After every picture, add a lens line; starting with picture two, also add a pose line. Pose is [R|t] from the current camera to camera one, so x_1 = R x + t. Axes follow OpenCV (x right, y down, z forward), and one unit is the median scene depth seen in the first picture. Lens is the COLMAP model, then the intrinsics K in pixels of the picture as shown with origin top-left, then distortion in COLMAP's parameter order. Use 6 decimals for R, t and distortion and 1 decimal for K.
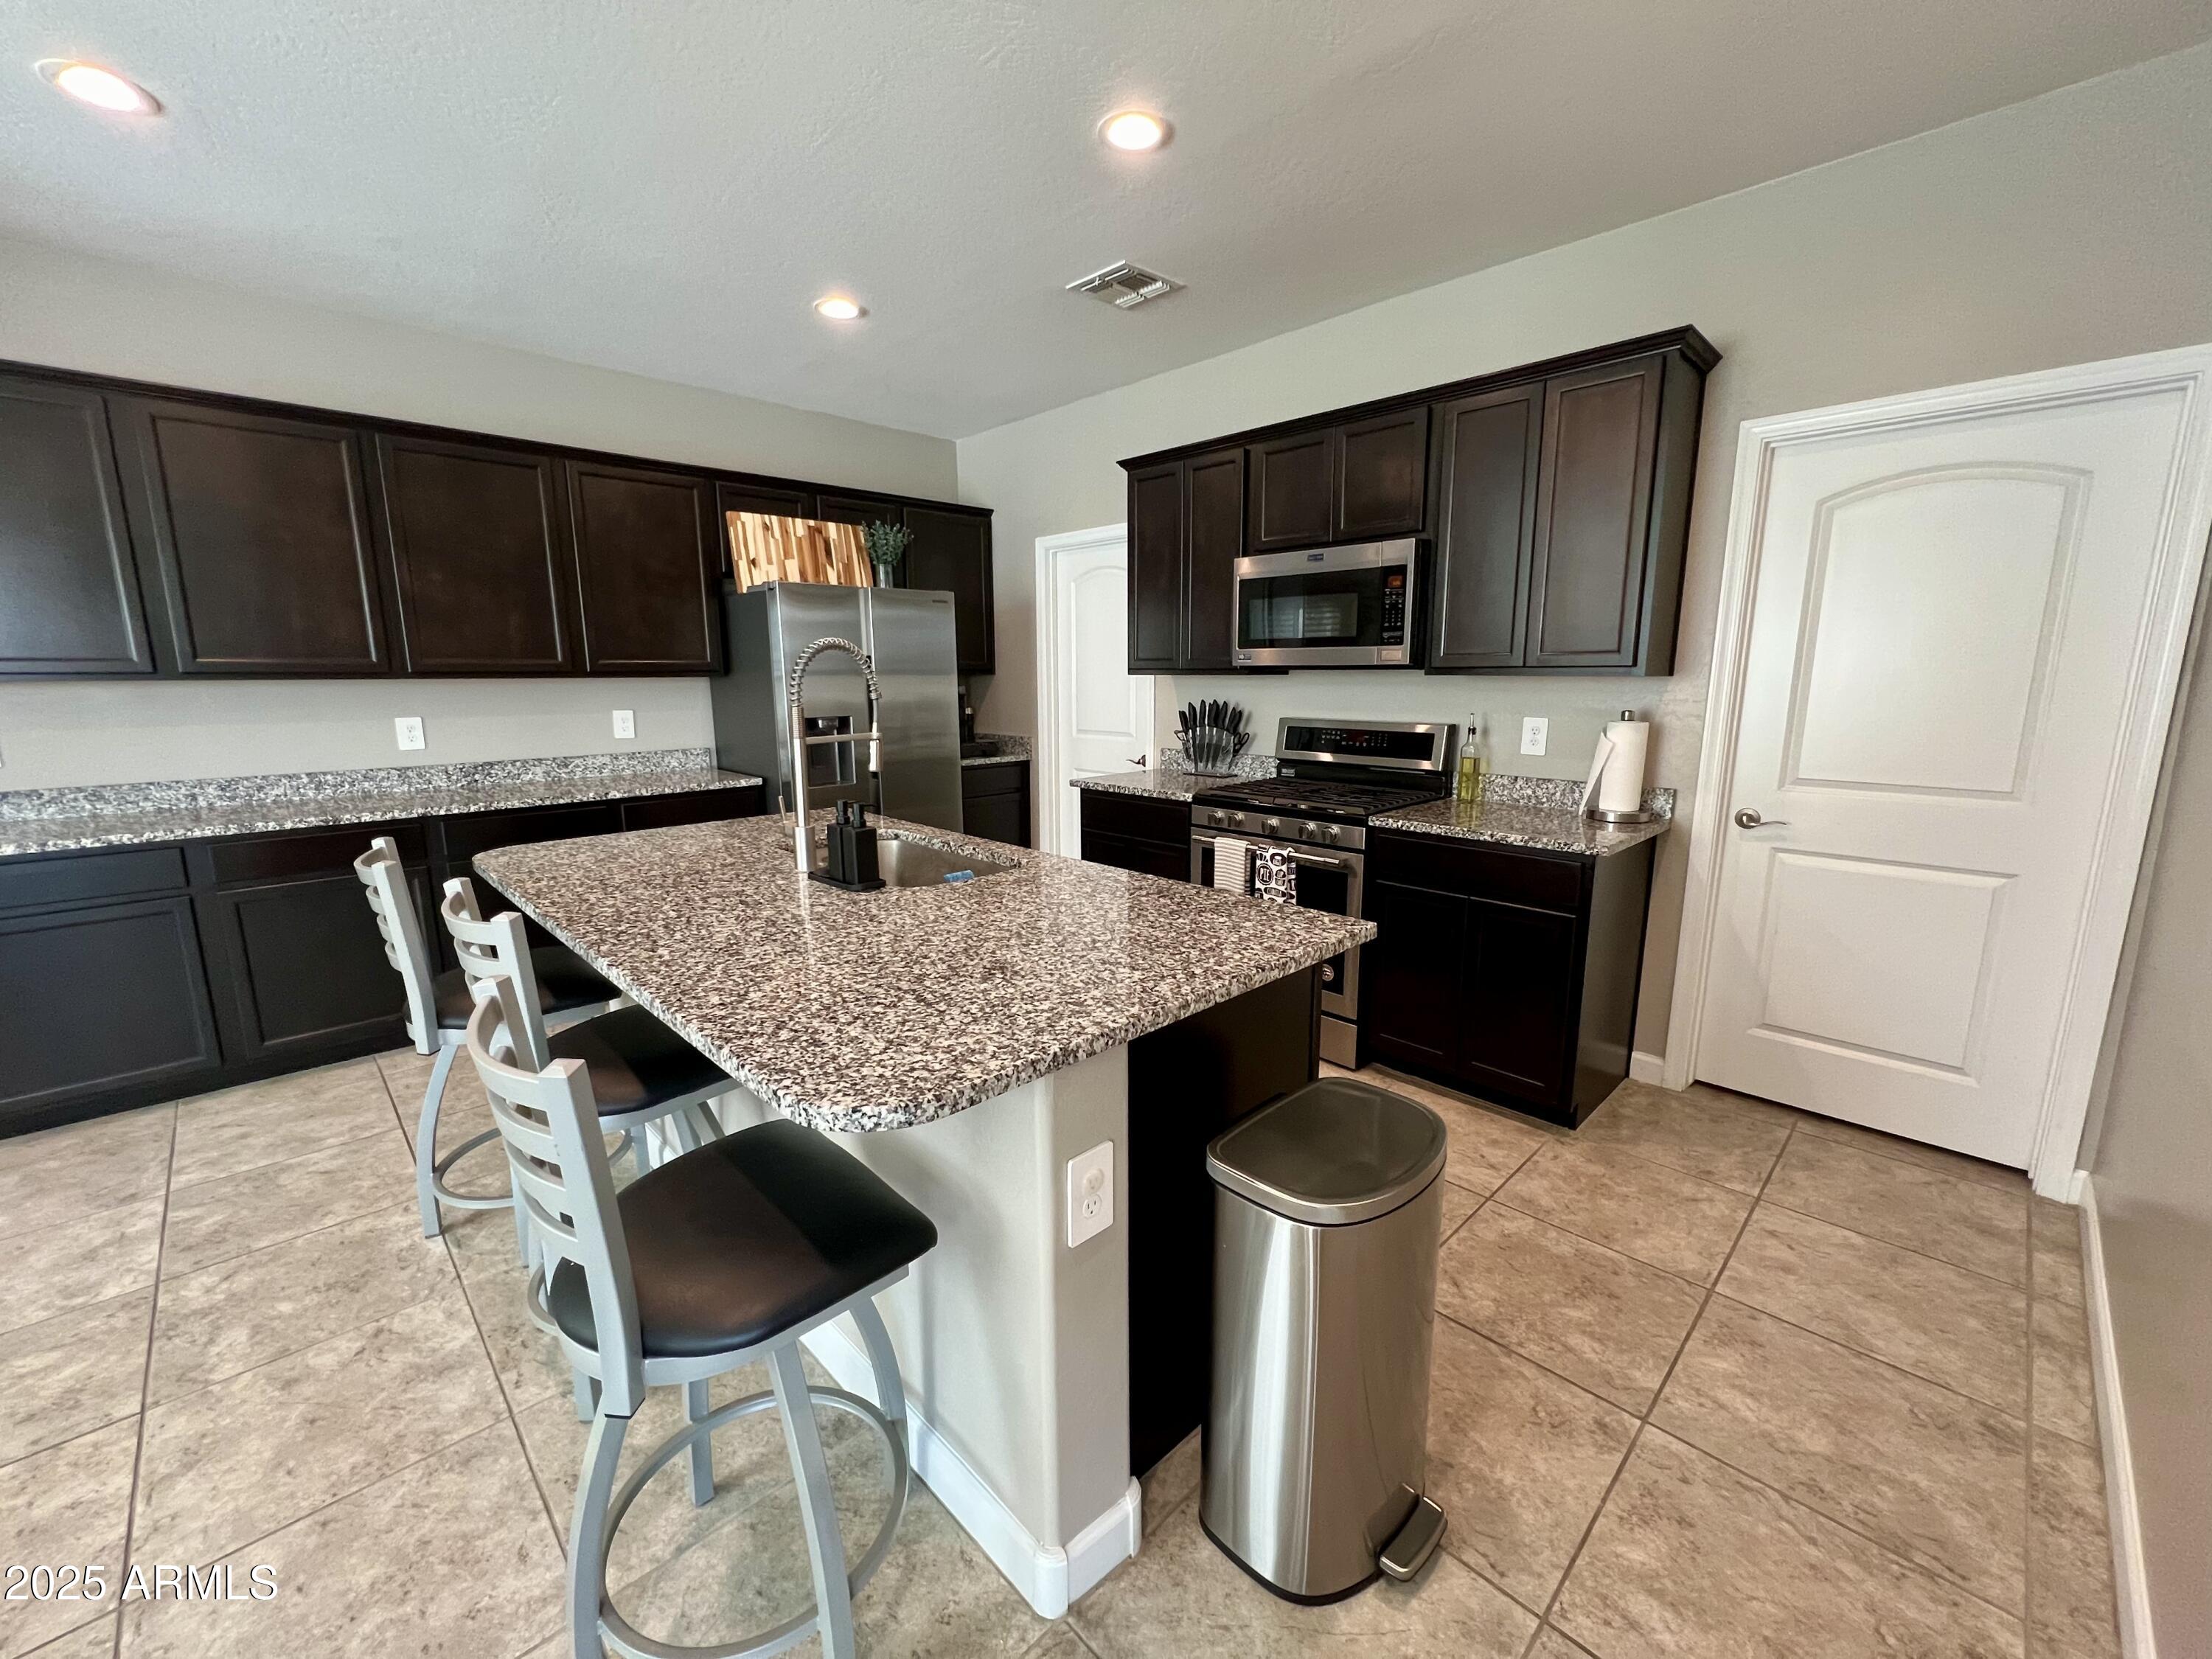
lens RADIAL K [[885.6, 0, 1108.1], [0, 885.6, 828.5], [0, 0, 1]] dist [0.000404, -0.000086]
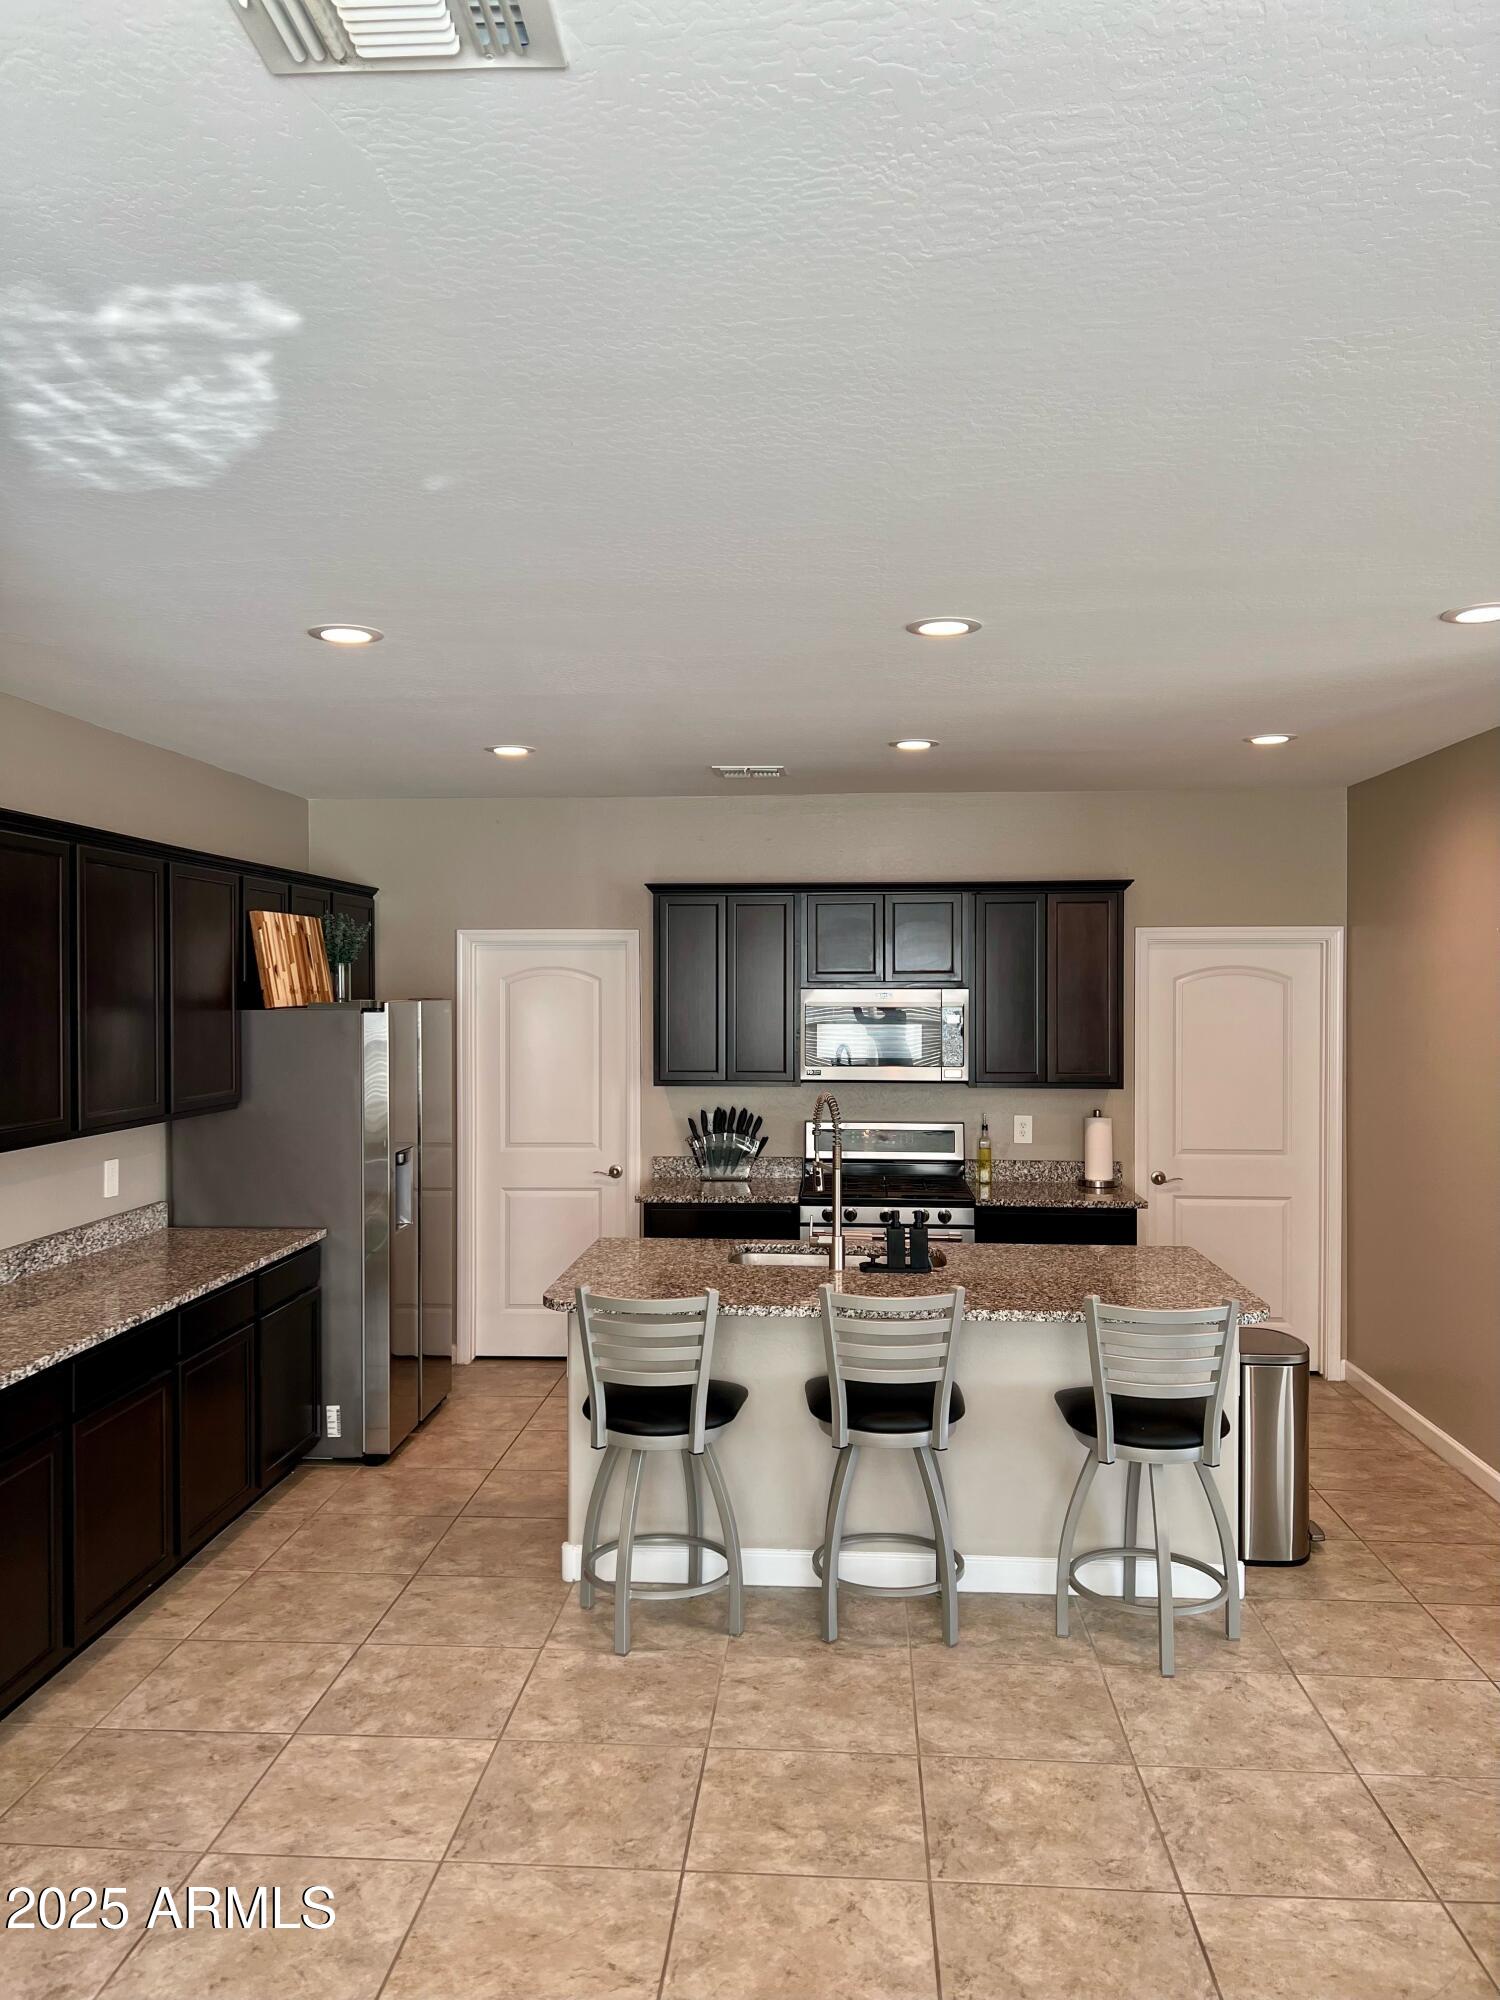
lens RADIAL K [[1499.9, 0, 742.6], [0, 1499.9, 1014.5], [0, 0, 1]] dist [0.058198, -0.065569]
pose [[0.748127, -0.007415, 0.663514, -1.330892], [0.114265, 0.986440, -0.117812, -0.056543], [-0.653643, 0.163954, 0.738830, -0.422267]]
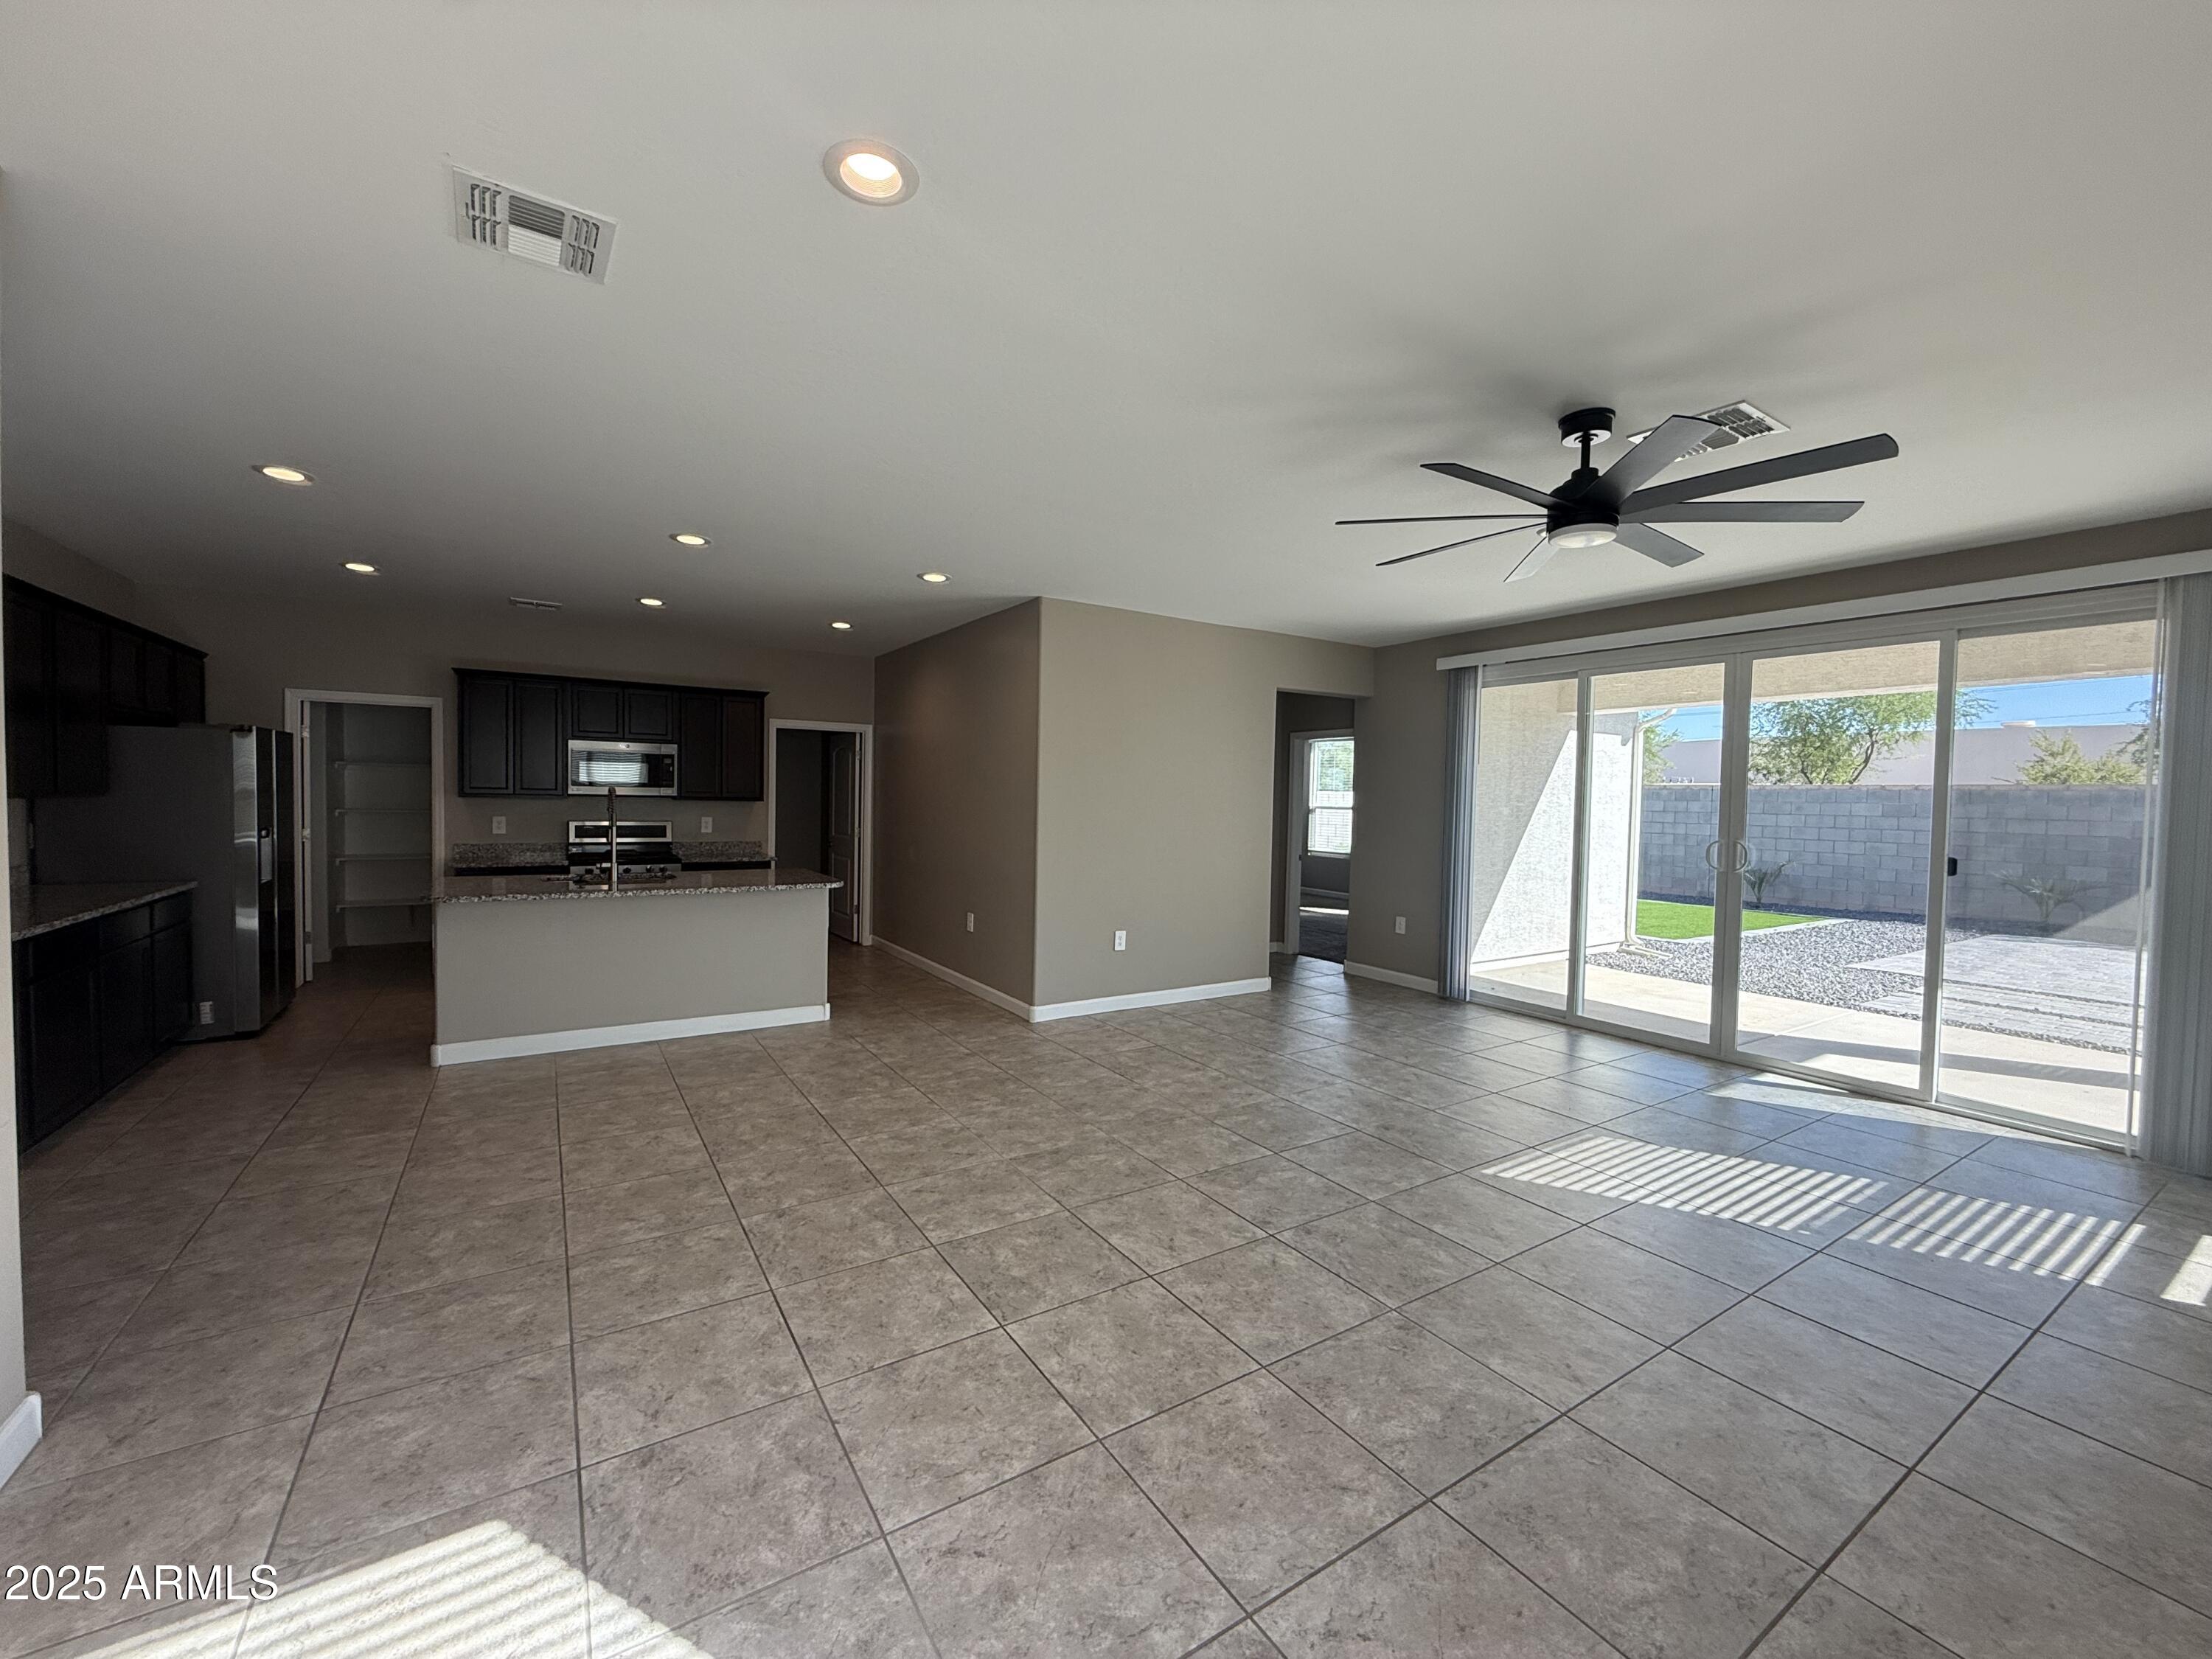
lens RADIAL K [[882.1, 0, 1098.6], [0, 882.1, 824.4], [0, 0, 1]] dist [0.000233, 0.000579]
pose [[0.205304, -0.022465, 0.978440, -1.674033], [0.150786, 0.988526, -0.008943, 0.078673], [-0.967013, 0.149371, 0.206336, -0.546362]]
